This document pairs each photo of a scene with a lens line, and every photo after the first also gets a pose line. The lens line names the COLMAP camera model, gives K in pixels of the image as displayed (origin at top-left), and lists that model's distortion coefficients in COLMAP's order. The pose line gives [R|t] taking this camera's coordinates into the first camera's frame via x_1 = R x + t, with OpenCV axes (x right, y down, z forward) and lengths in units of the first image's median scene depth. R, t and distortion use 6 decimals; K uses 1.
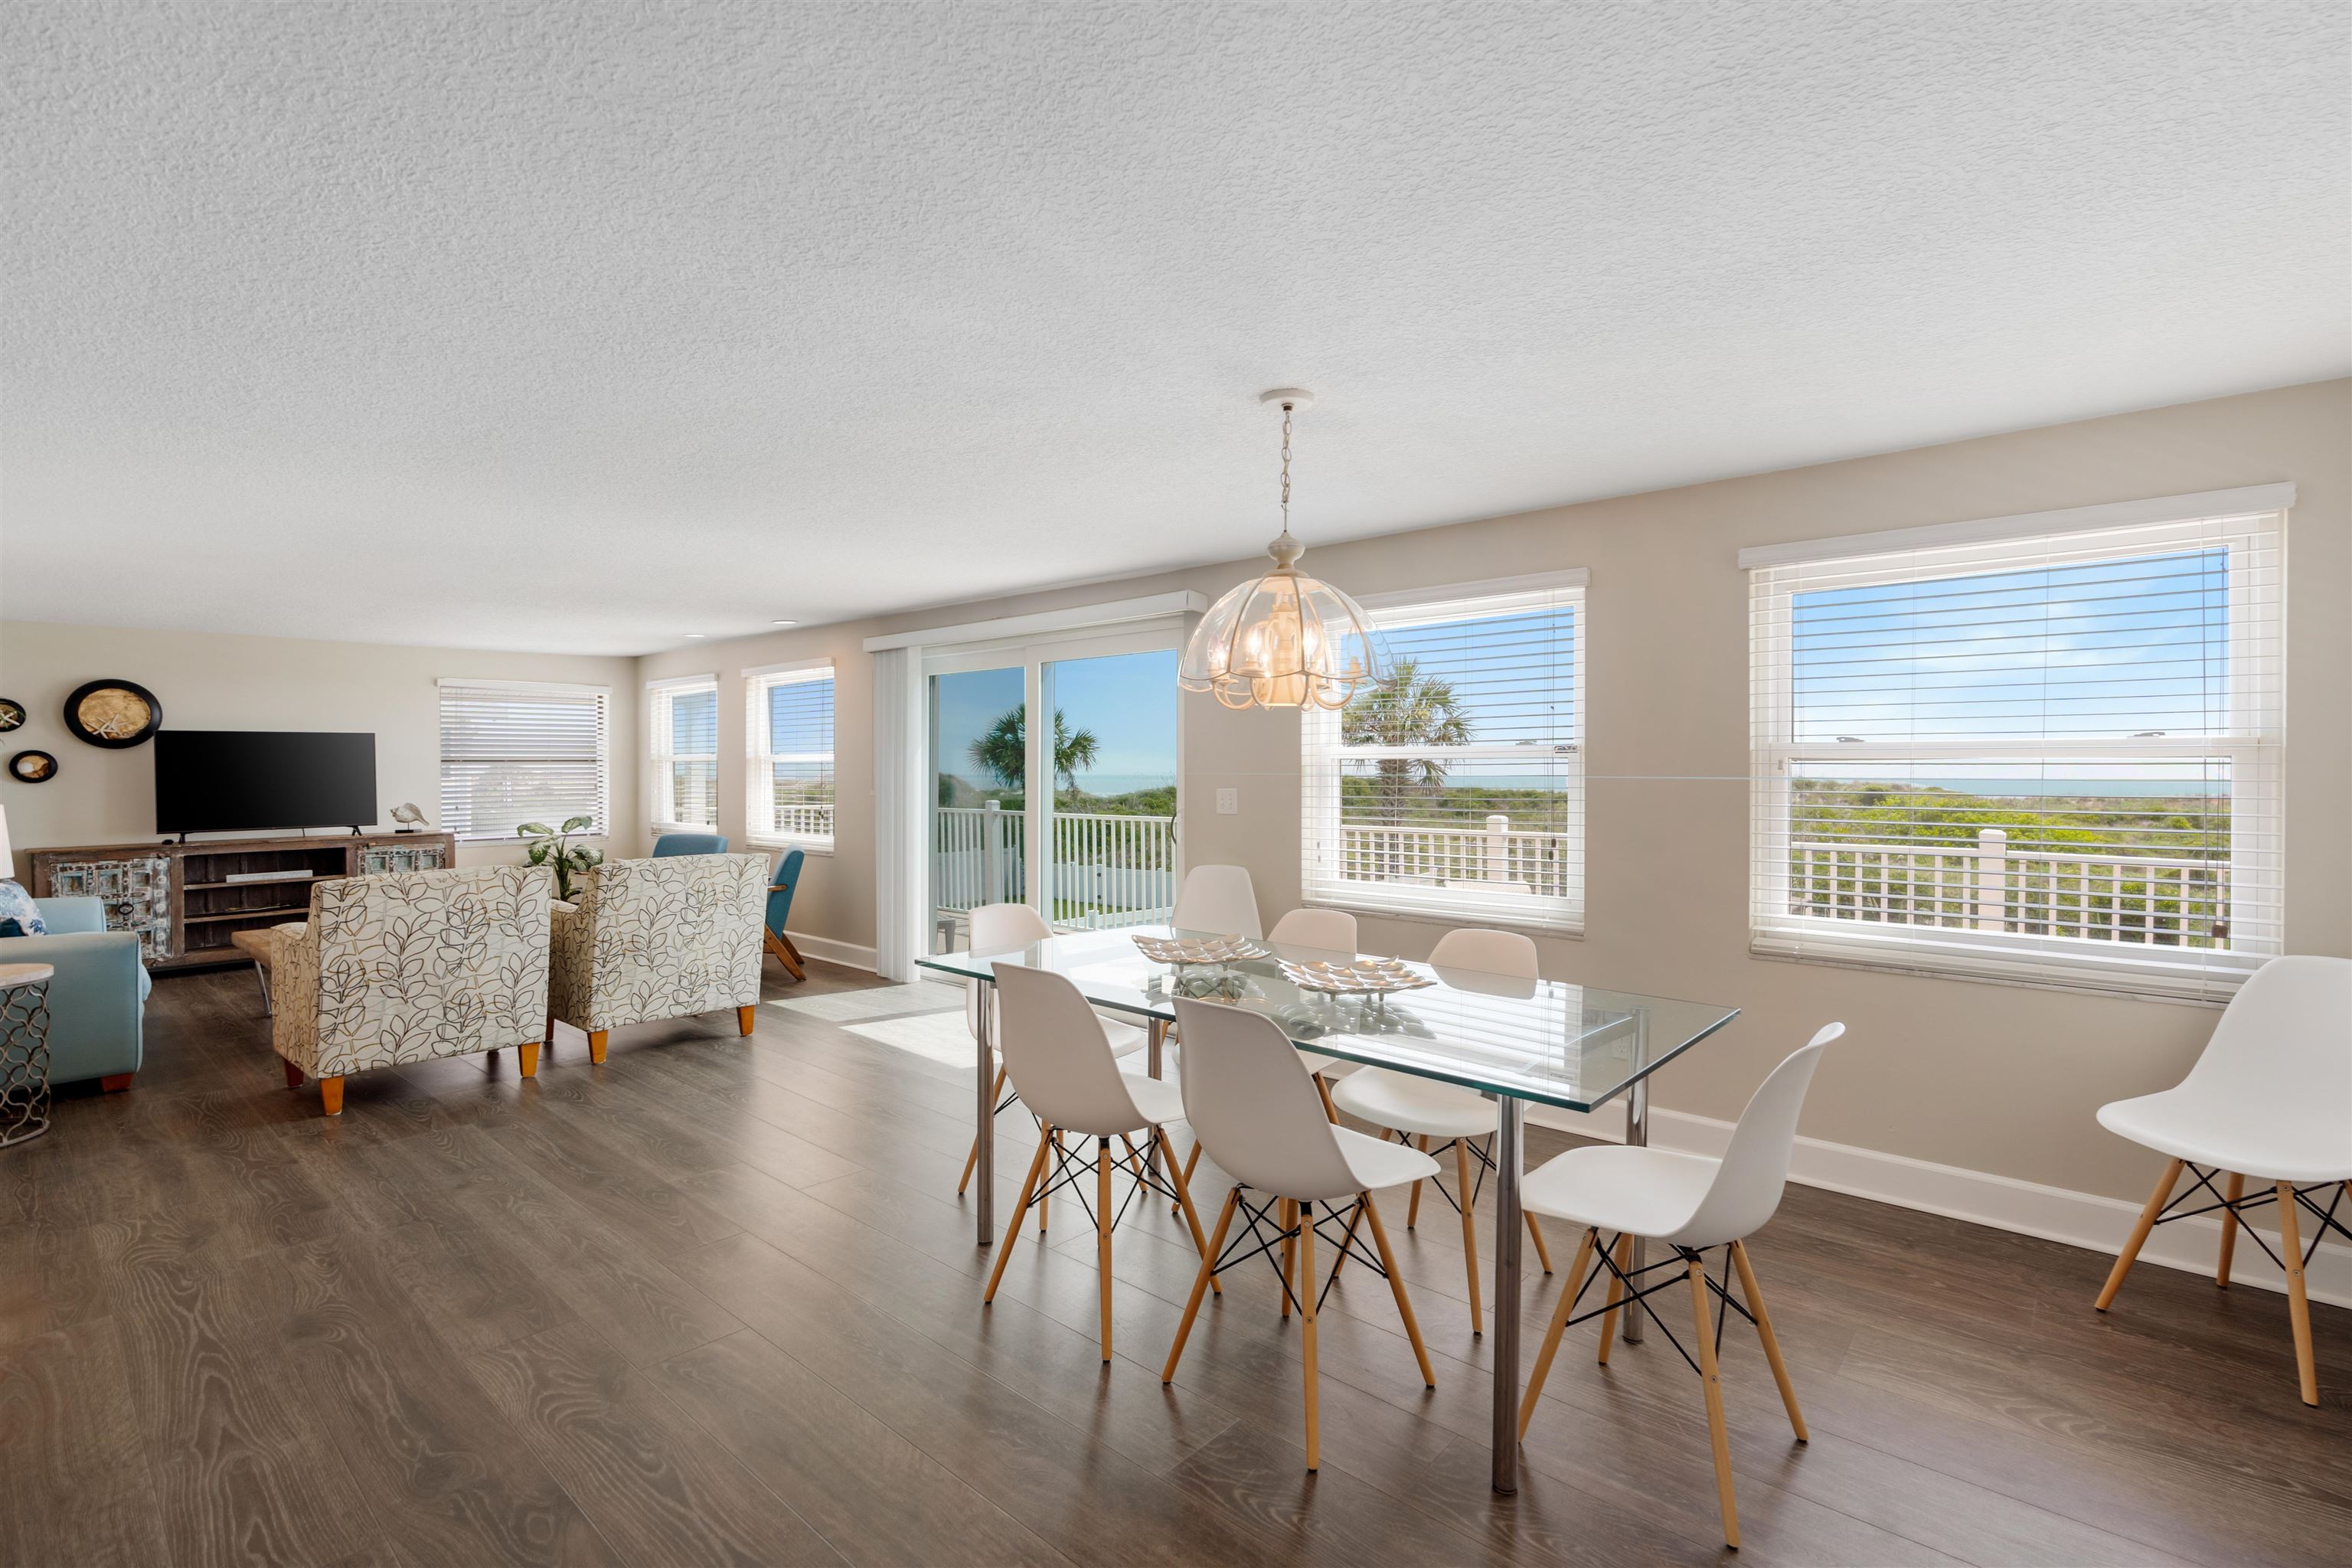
lens RADIAL K [[1083.8, 0, 1169.2], [0, 1083.8, 781.0], [0, 0, 1]] dist [-0.007485, 0.002599]
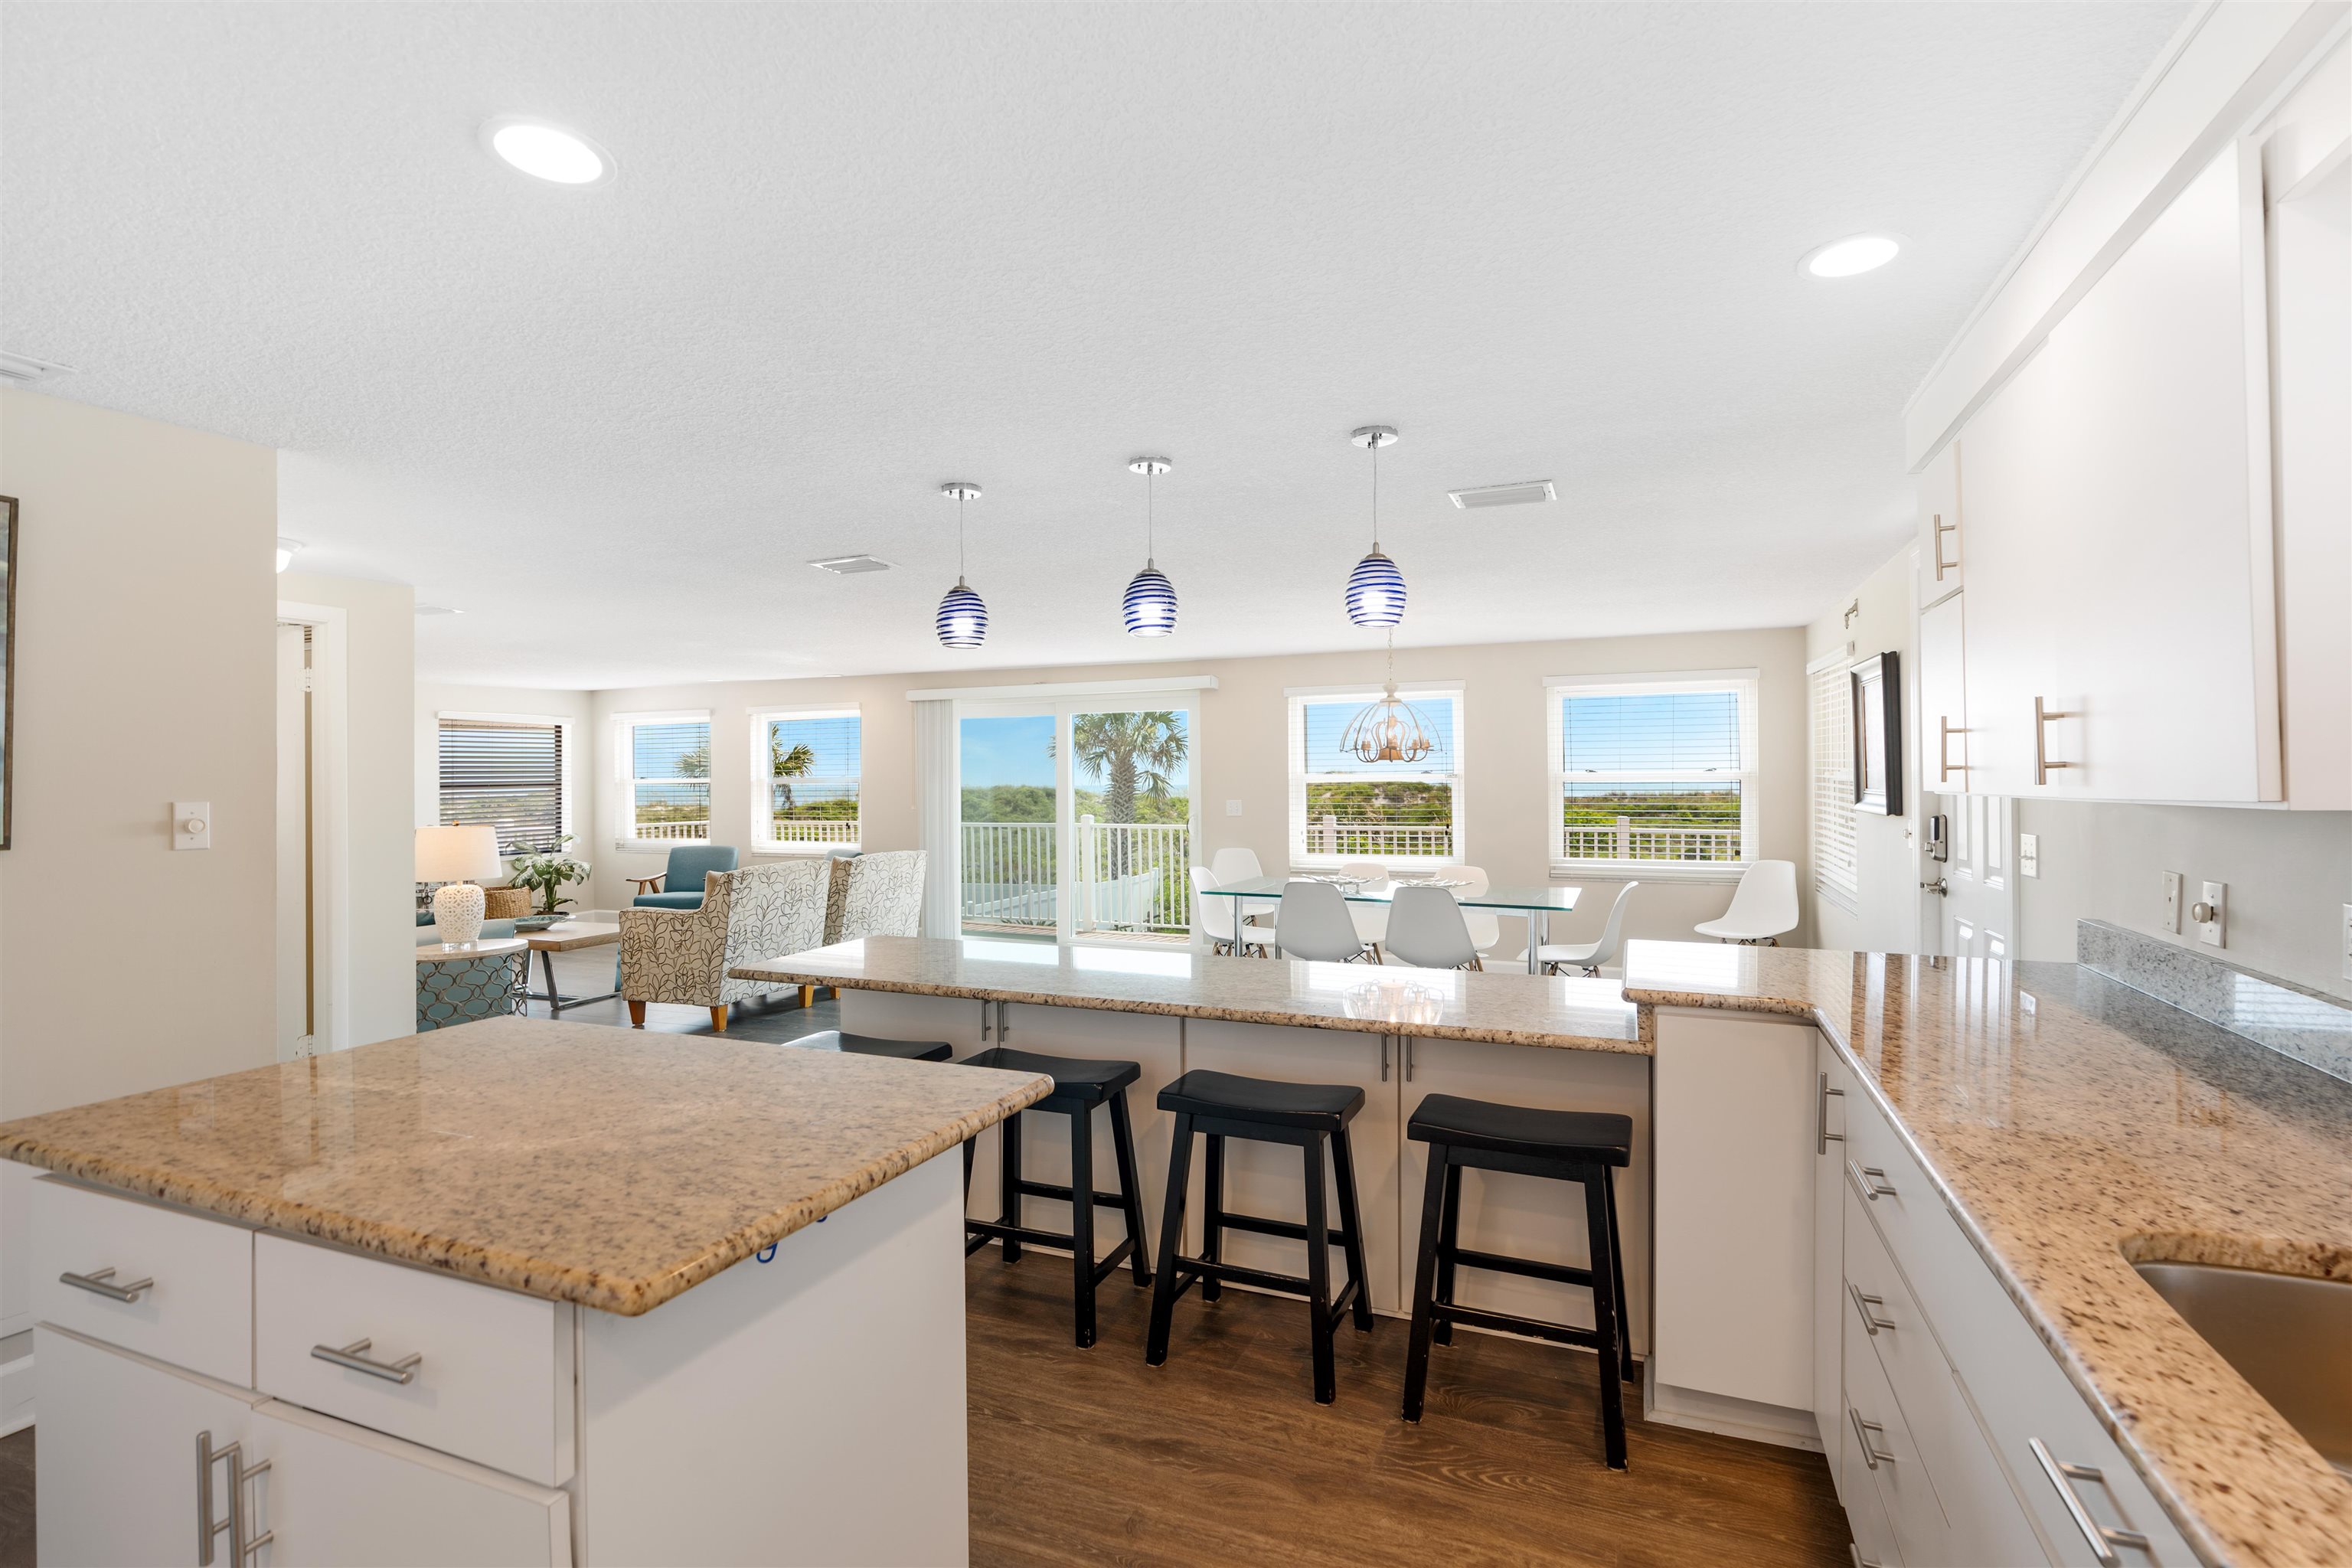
lens RADIAL K [[1083.8, 0, 1190.5], [0, 1083.8, 784.3], [0, 0, 1]] dist [-0.007485, 0.002599]
pose [[0.948827, -0.010989, 0.315606, -0.632804], [0.012903, 0.999909, -0.003973, -0.013237], [-0.315533, 0.007842, 0.948882, -0.611205]]
